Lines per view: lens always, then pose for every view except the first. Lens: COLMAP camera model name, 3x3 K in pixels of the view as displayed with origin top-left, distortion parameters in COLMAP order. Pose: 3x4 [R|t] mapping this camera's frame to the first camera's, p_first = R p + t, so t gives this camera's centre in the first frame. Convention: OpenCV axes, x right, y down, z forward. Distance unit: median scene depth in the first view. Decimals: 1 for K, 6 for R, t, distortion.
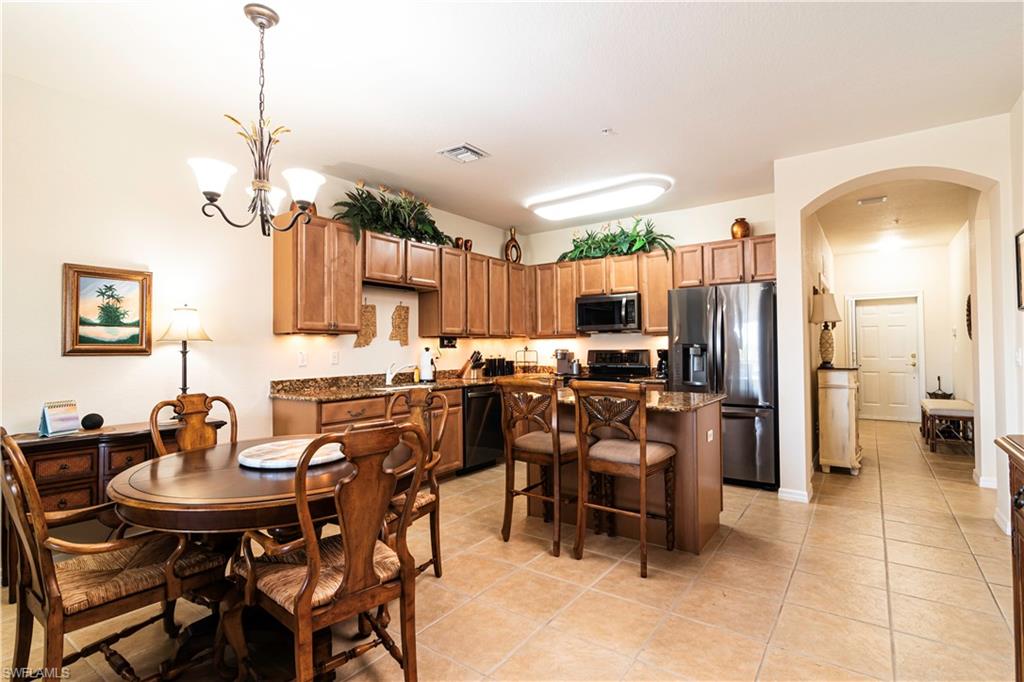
lens RADIAL K [[499.9, 0, 516.4], [0, 499.9, 340.3], [0, 0, 1]] dist [0.001480, 0.000328]
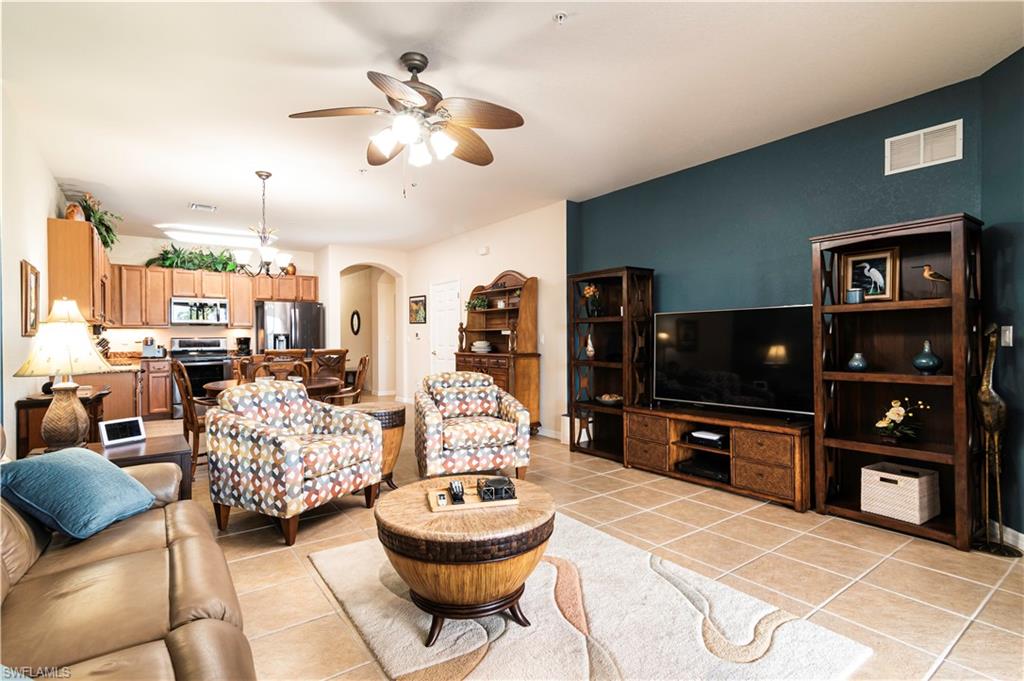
lens RADIAL K [[499.9, 0, 516.4], [0, 499.9, 339.8], [0, 0, 1]] dist [0.001480, 0.000328]
pose [[0.305412, 0.000107, 0.952220, -1.018154], [-0.009710, 0.999948, 0.003002, 0.015343], [-0.952171, -0.010163, 0.305397, -0.305155]]
